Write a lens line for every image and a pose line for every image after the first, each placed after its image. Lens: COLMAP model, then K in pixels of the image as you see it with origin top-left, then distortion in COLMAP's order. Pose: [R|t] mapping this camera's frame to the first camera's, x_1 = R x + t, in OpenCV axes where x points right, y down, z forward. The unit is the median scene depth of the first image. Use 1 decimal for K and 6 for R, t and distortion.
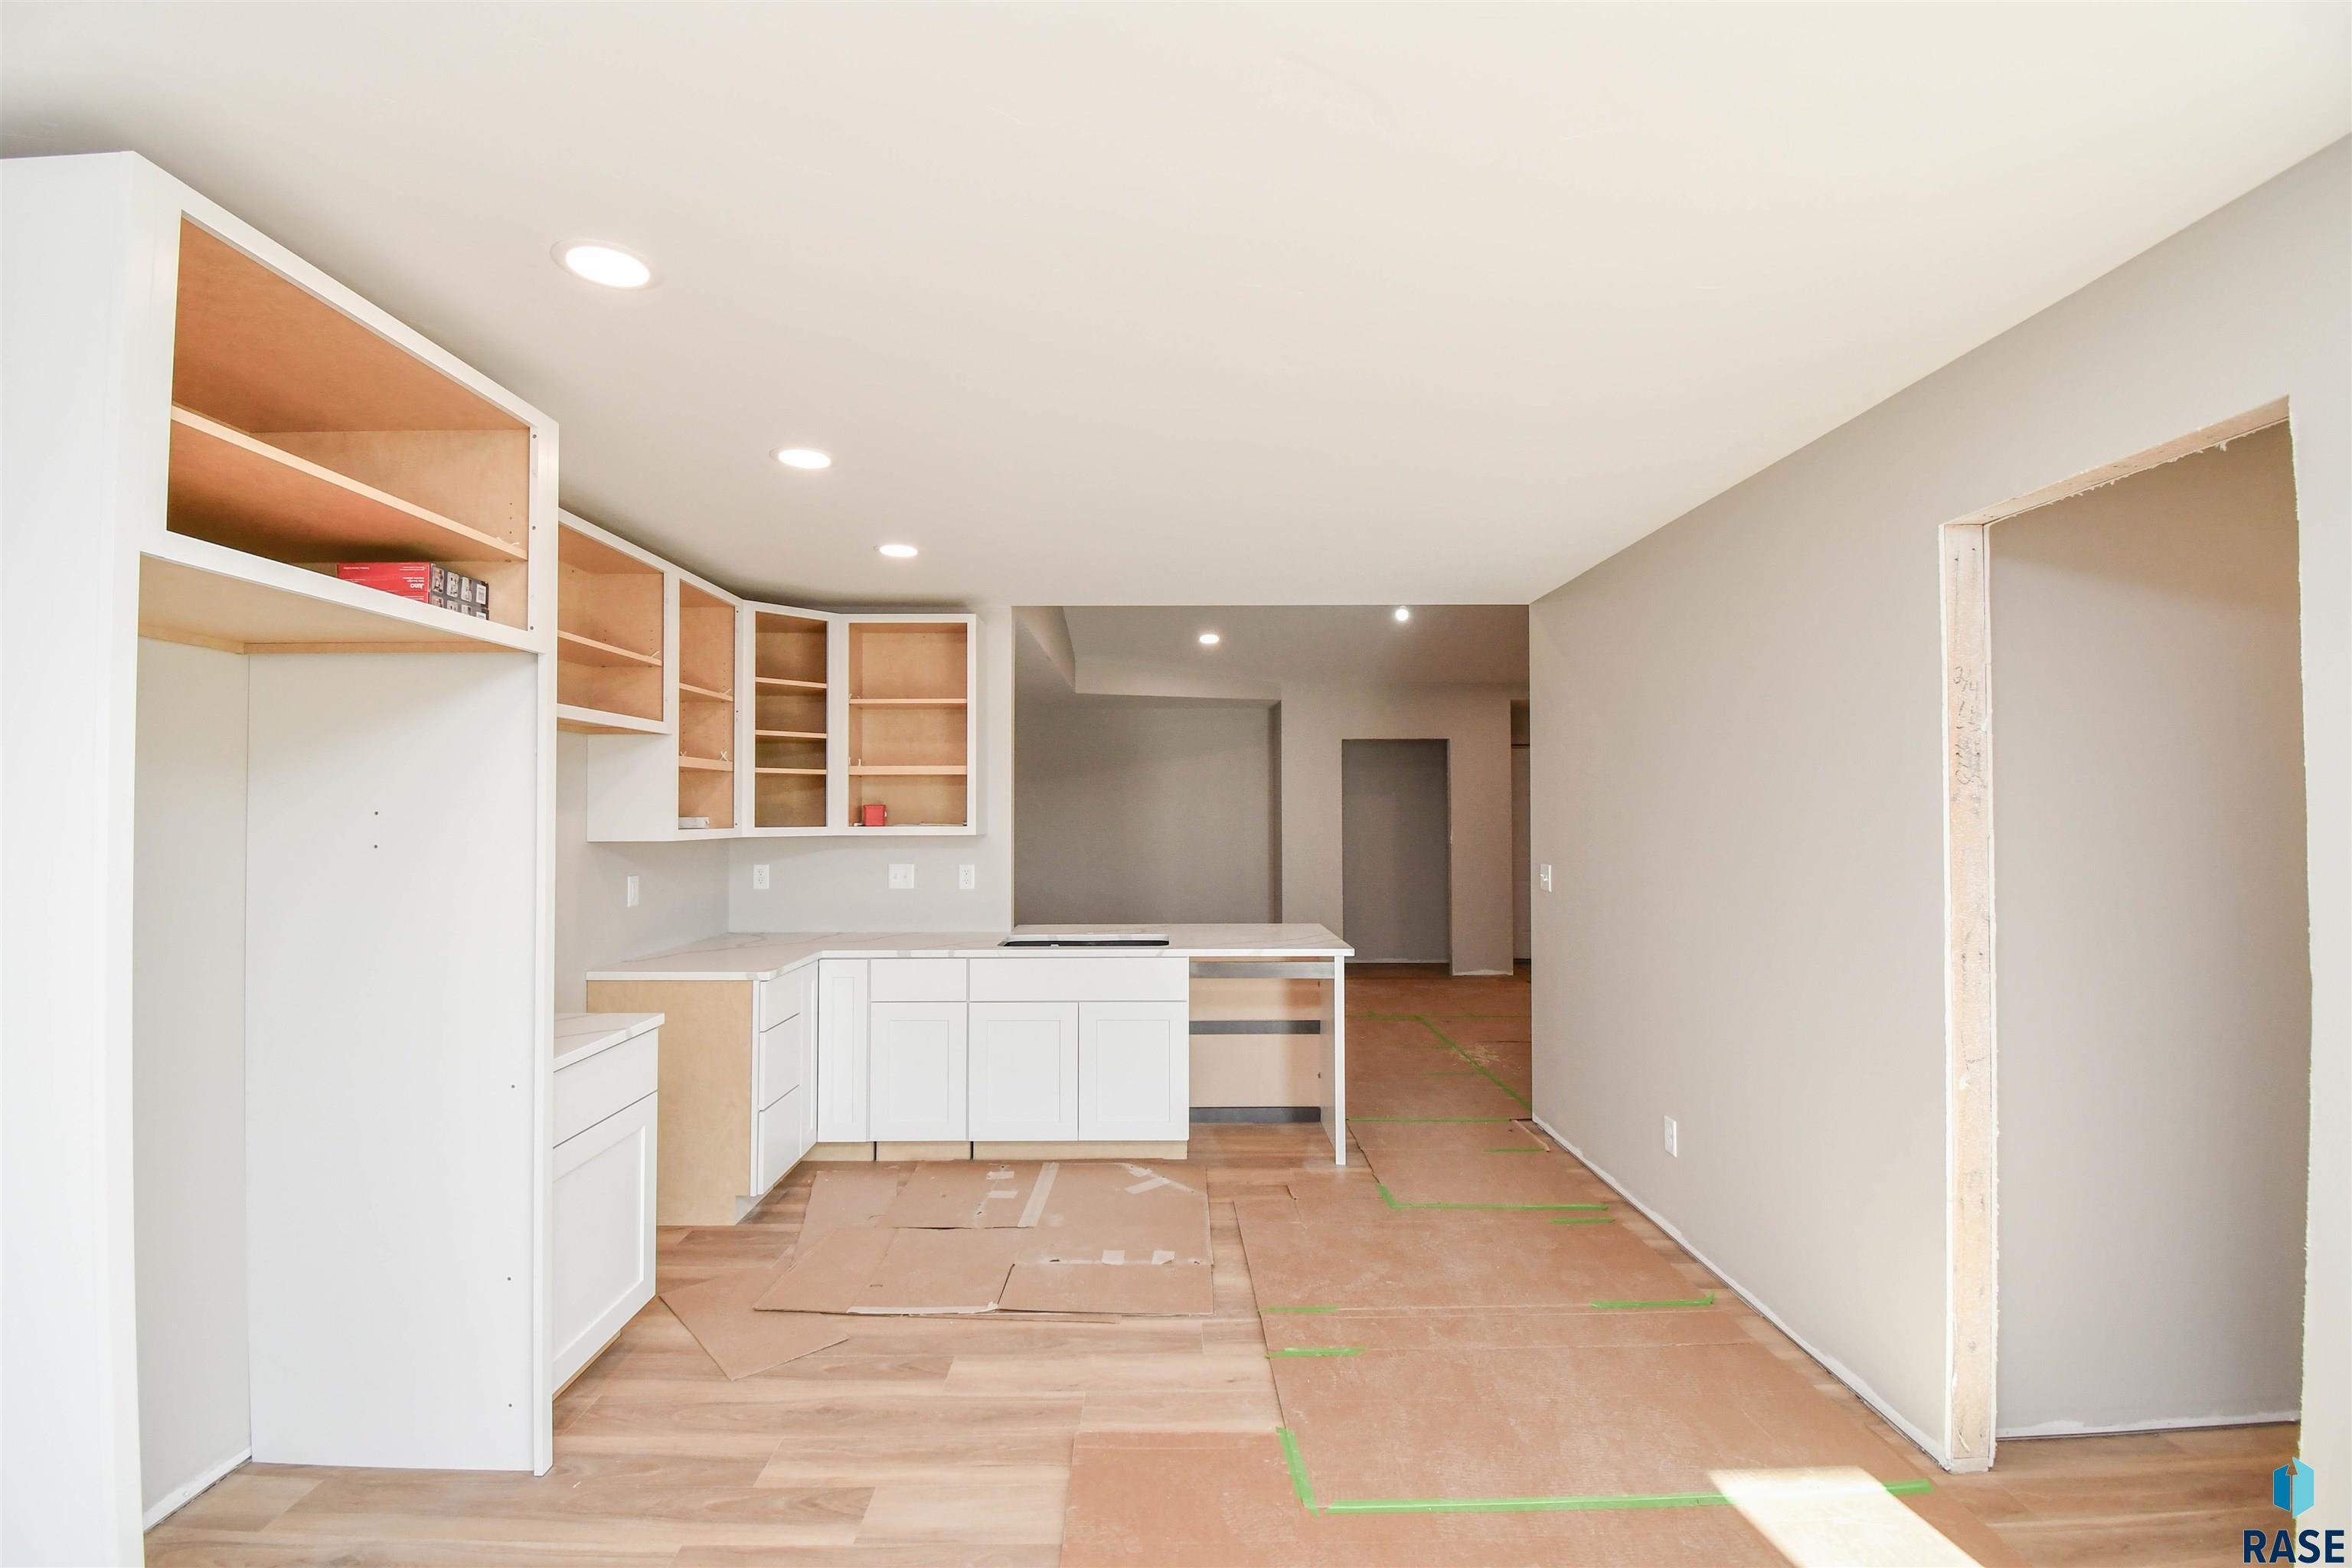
lens RADIAL K [[1059.0, 0, 1181.4], [0, 1059.0, 791.5], [0, 0, 1]] dist [0.019049, -0.025972]
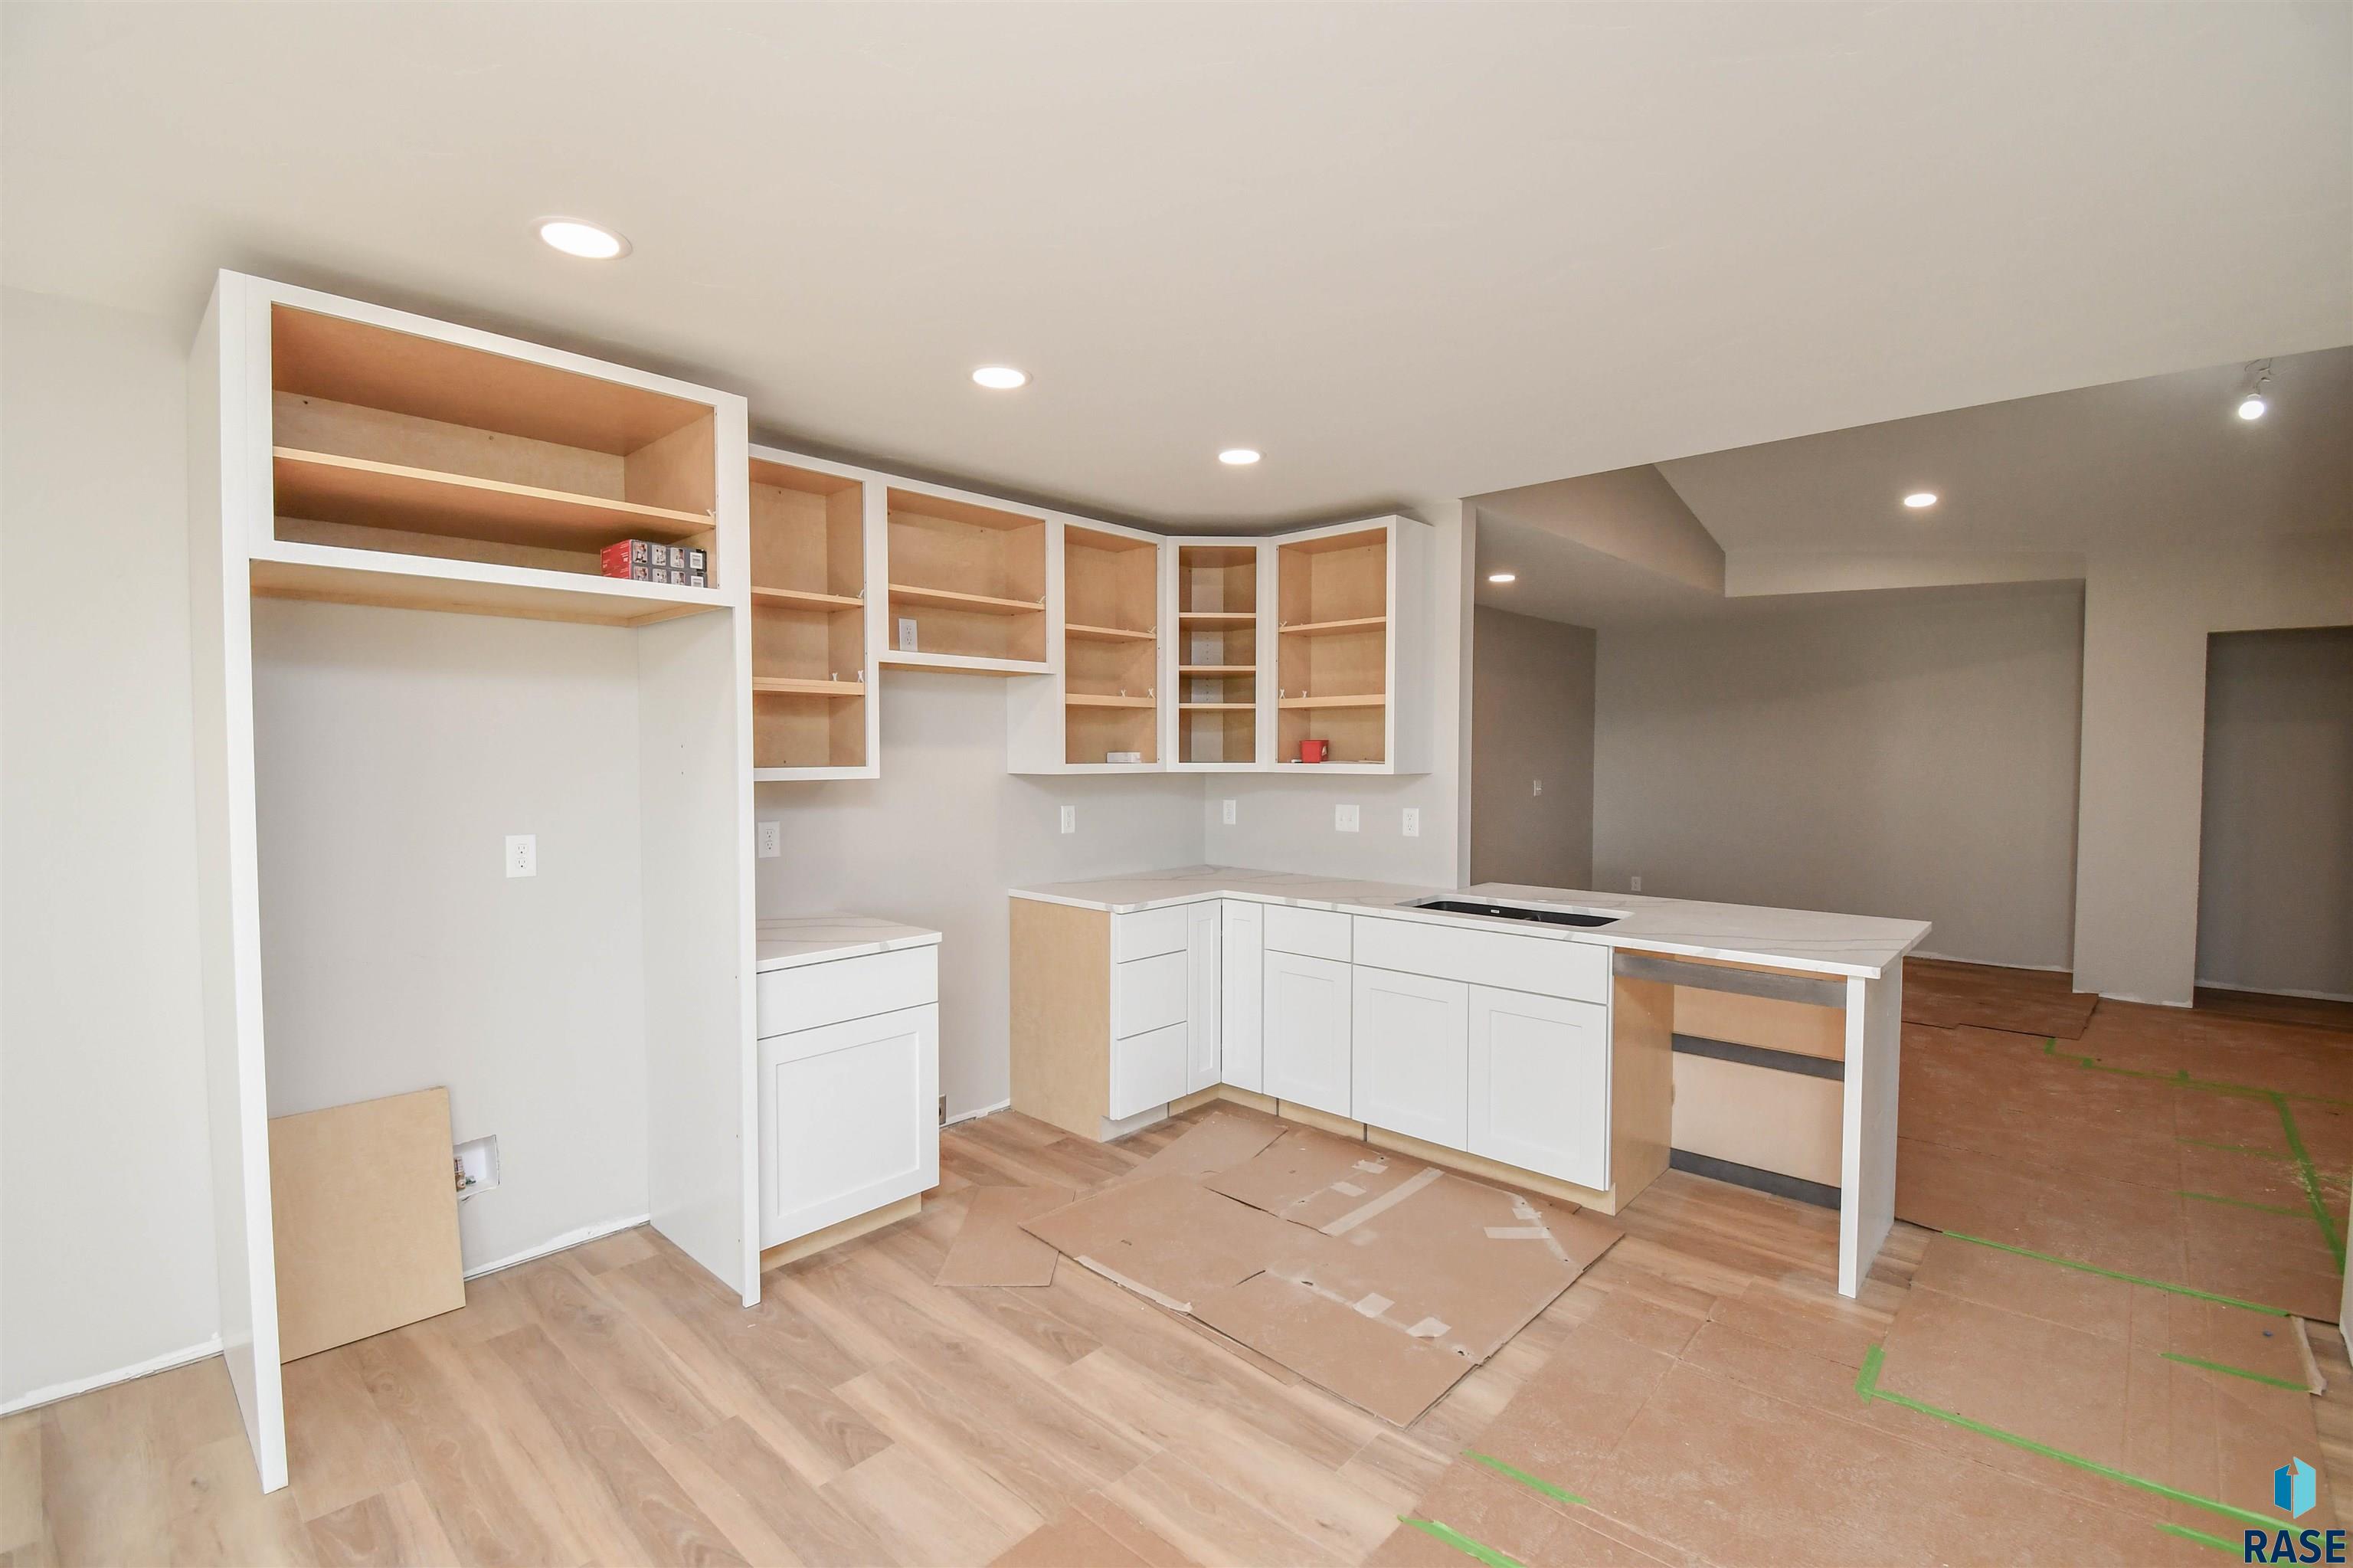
lens RADIAL K [[1059.5, 0, 1181.9], [0, 1059.5, 791.5], [0, 0, 1]] dist [0.019049, -0.025972]
pose [[0.721796, 0.029541, -0.691475, 0.317901], [0.011424, 0.998444, 0.054580, 0.006908], [0.692011, -0.047295, 0.720336, 0.293195]]
